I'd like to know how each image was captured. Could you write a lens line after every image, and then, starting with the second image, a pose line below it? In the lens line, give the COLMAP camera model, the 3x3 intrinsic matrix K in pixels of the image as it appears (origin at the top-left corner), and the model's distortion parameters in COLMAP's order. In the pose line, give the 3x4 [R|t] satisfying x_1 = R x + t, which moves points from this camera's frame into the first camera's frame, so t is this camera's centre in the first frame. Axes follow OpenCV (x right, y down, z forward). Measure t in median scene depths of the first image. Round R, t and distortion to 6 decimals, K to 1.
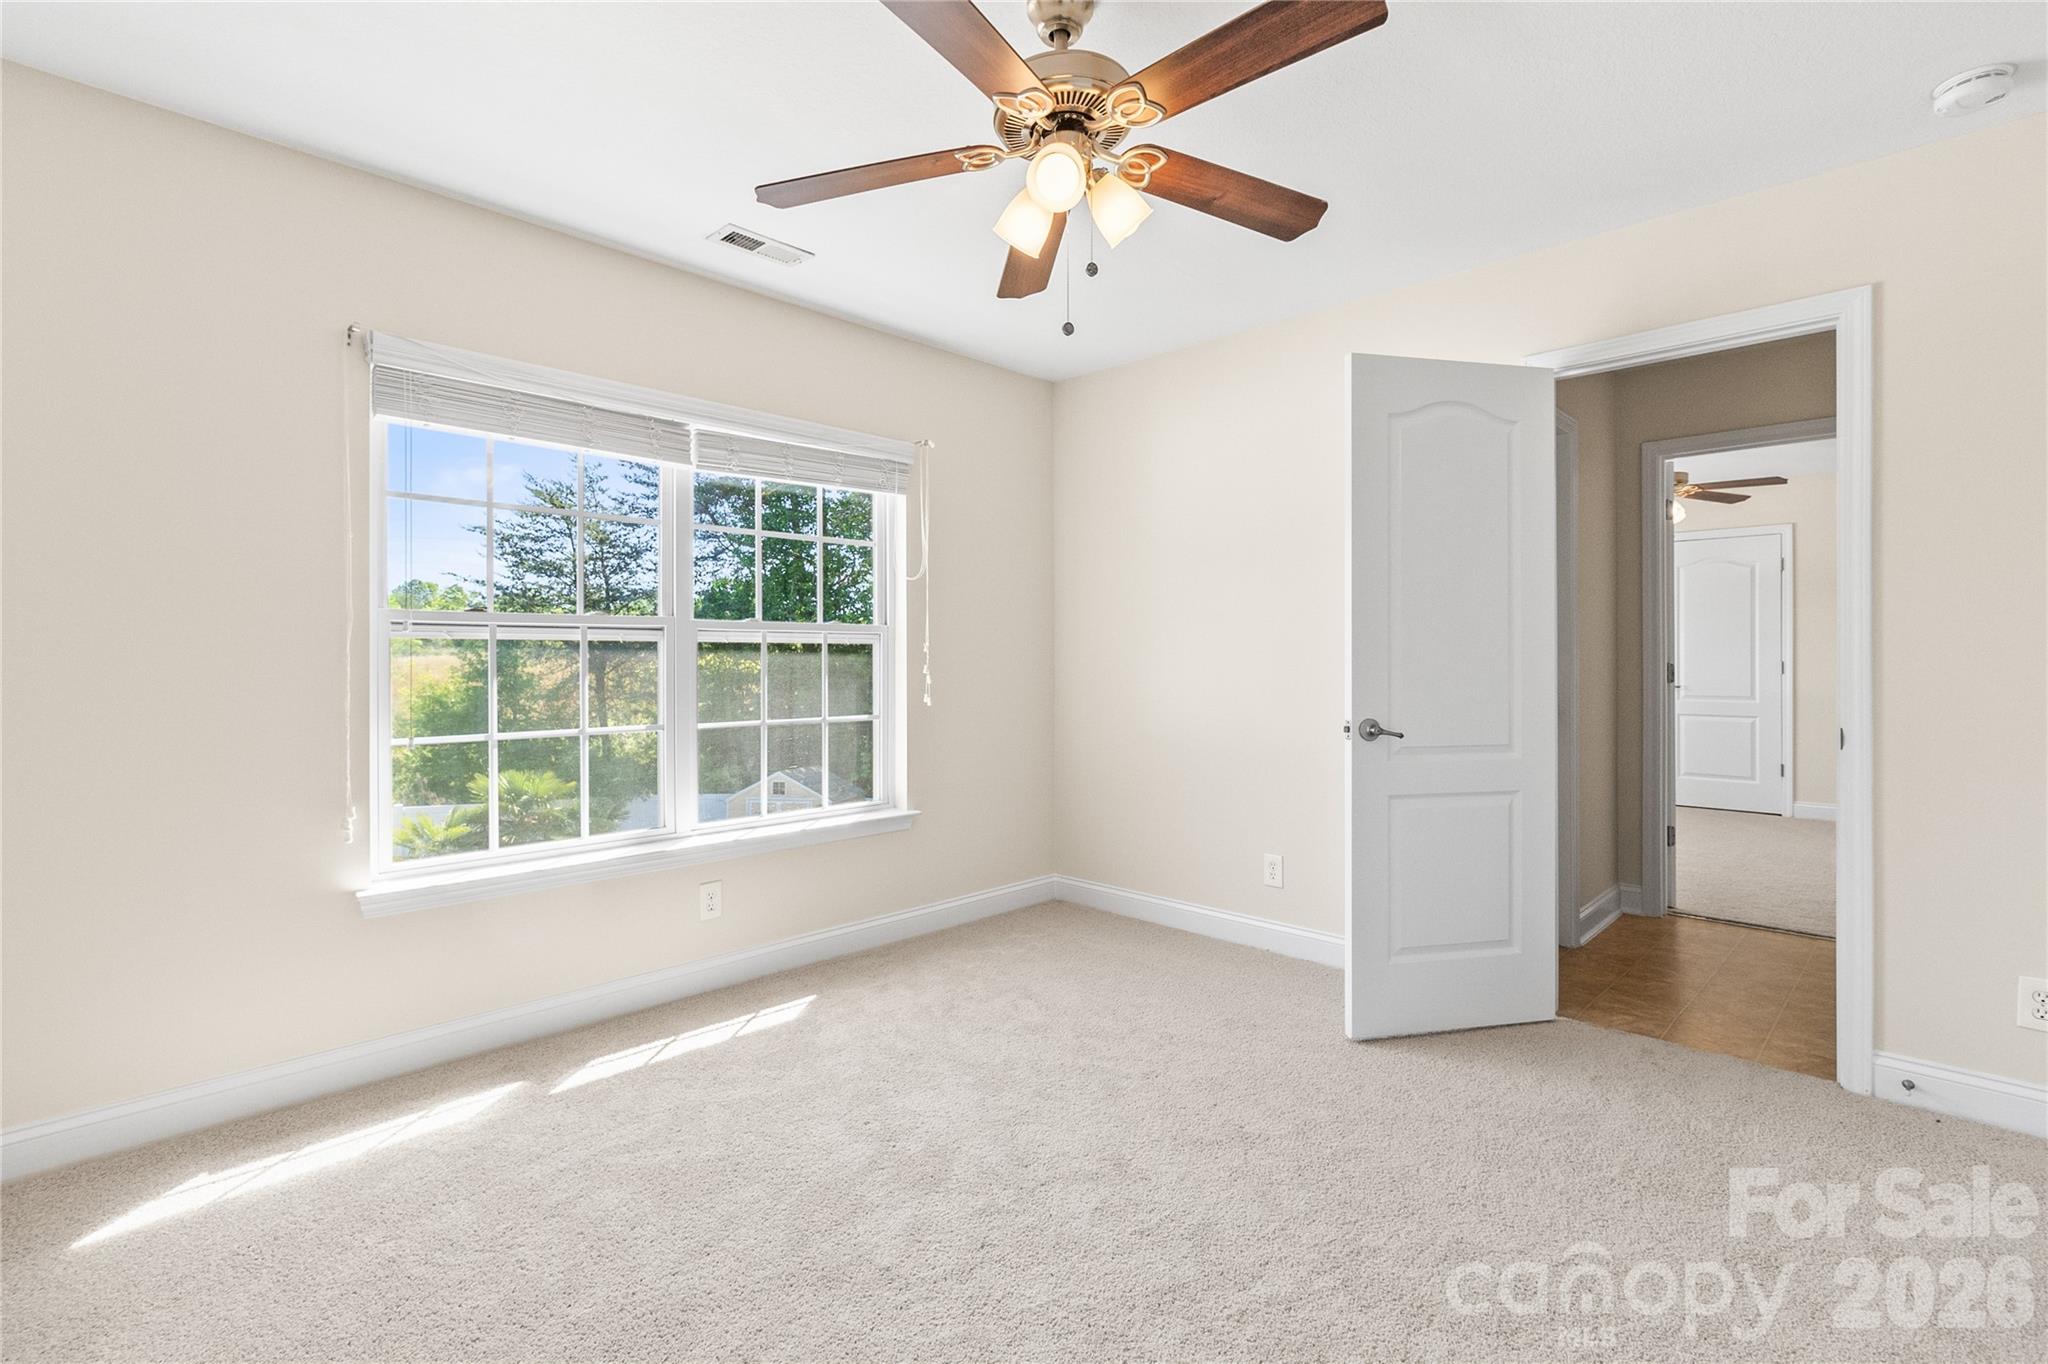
lens RADIAL K [[963.1, 0, 1009.2], [0, 963.1, 670.7], [0, 0, 1]] dist [0.005927, -0.000992]
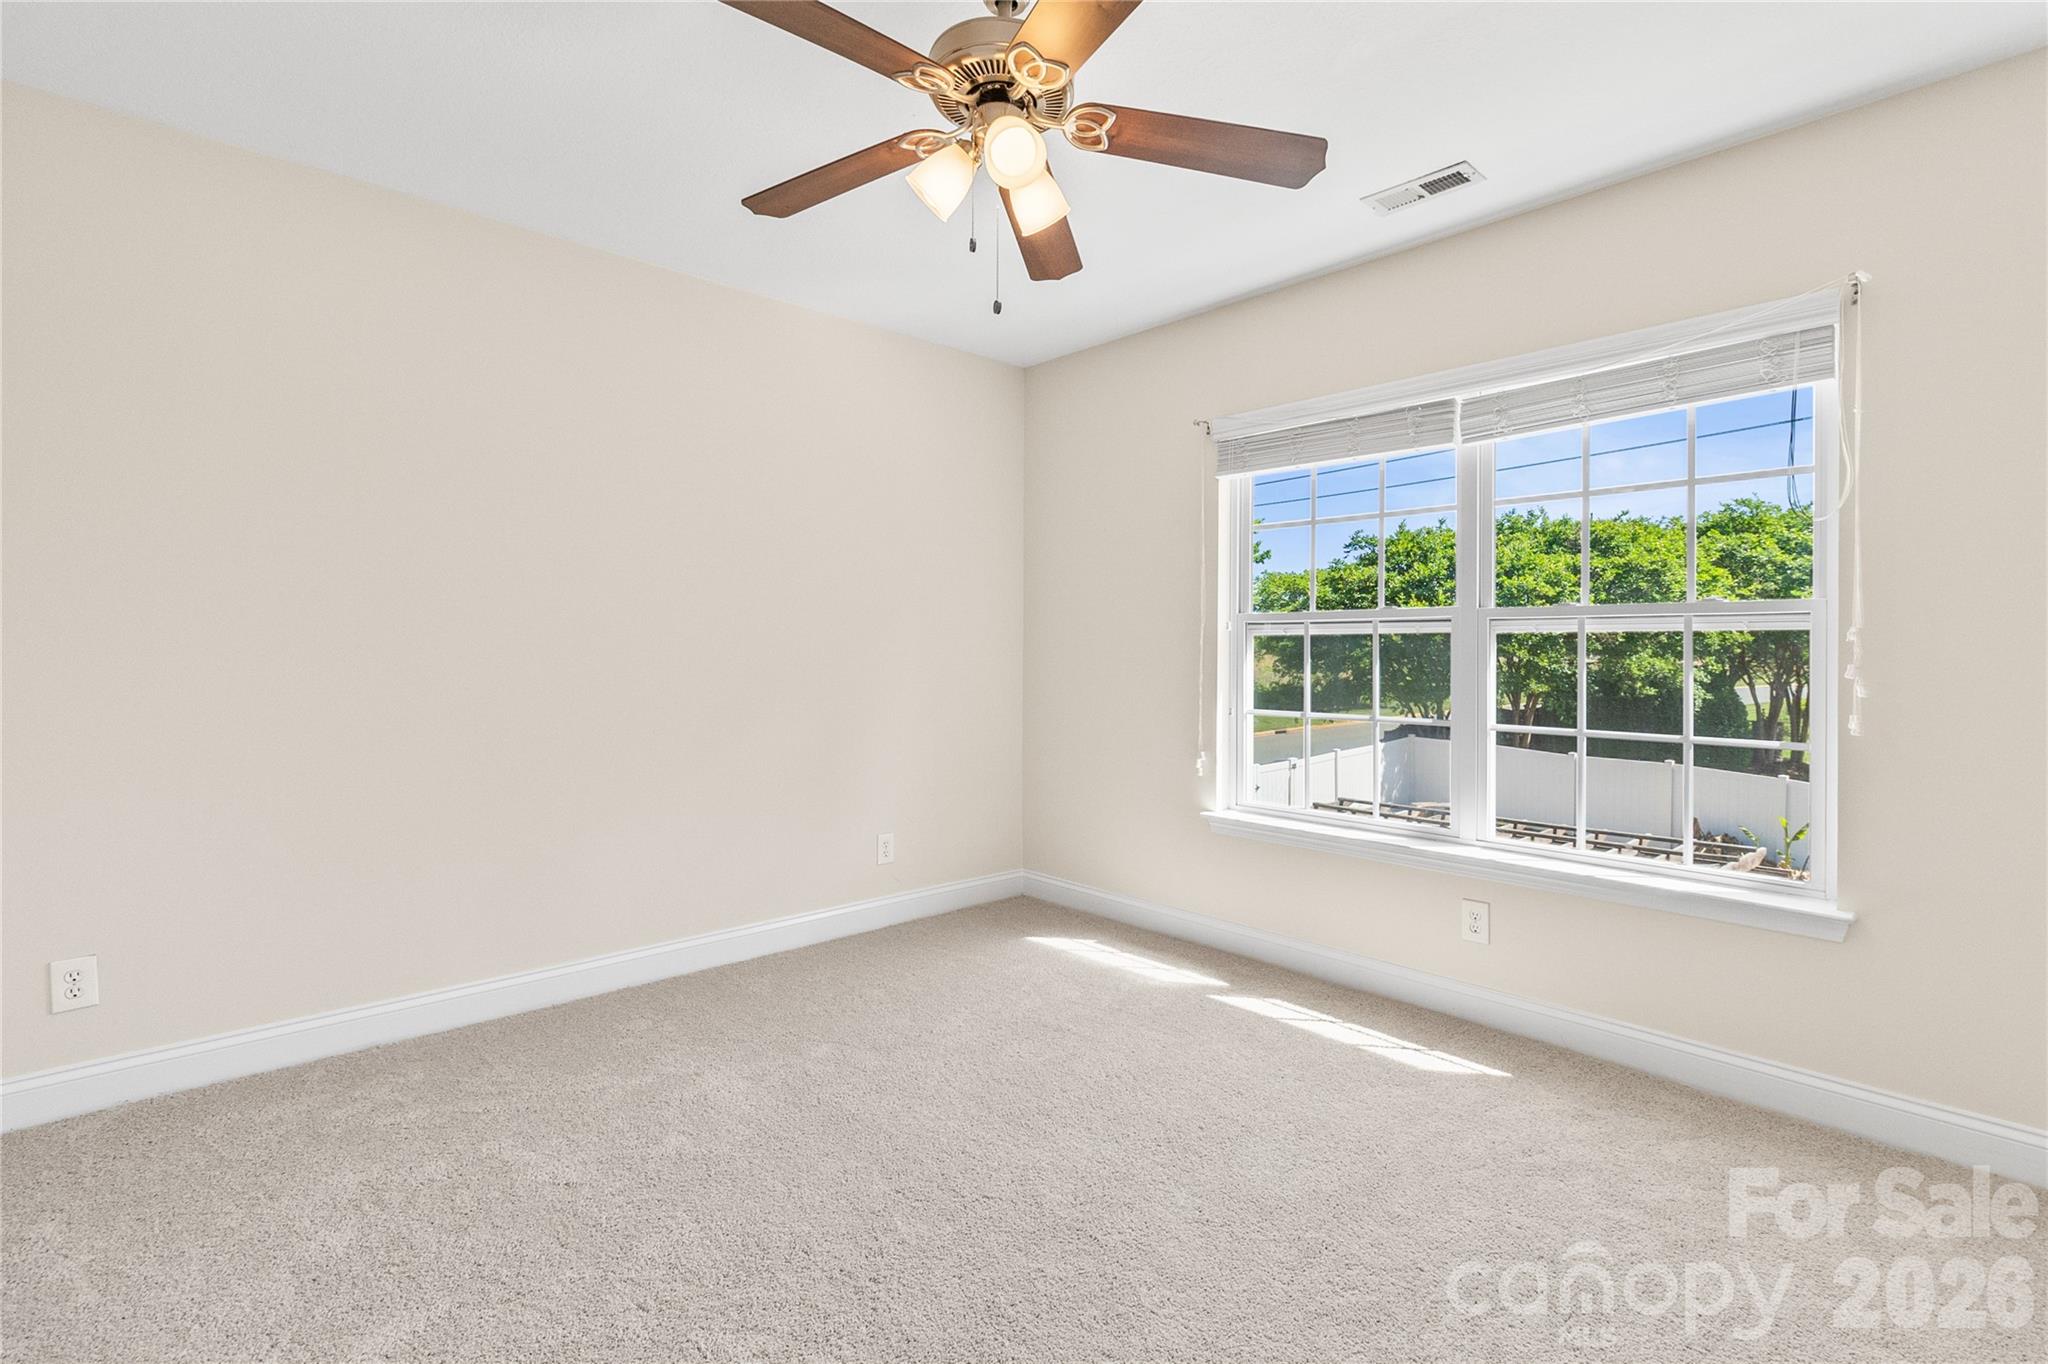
lens RADIAL K [[963.1, 0, 1037.7], [0, 963.1, 655.7], [0, 0, 1]] dist [0.005927, -0.000992]
pose [[-0.050754, 0.005936, -0.998694, 0.626964], [-0.020119, 0.999773, 0.006965, -0.006459], [0.998509, 0.020446, -0.050623, 0.663116]]
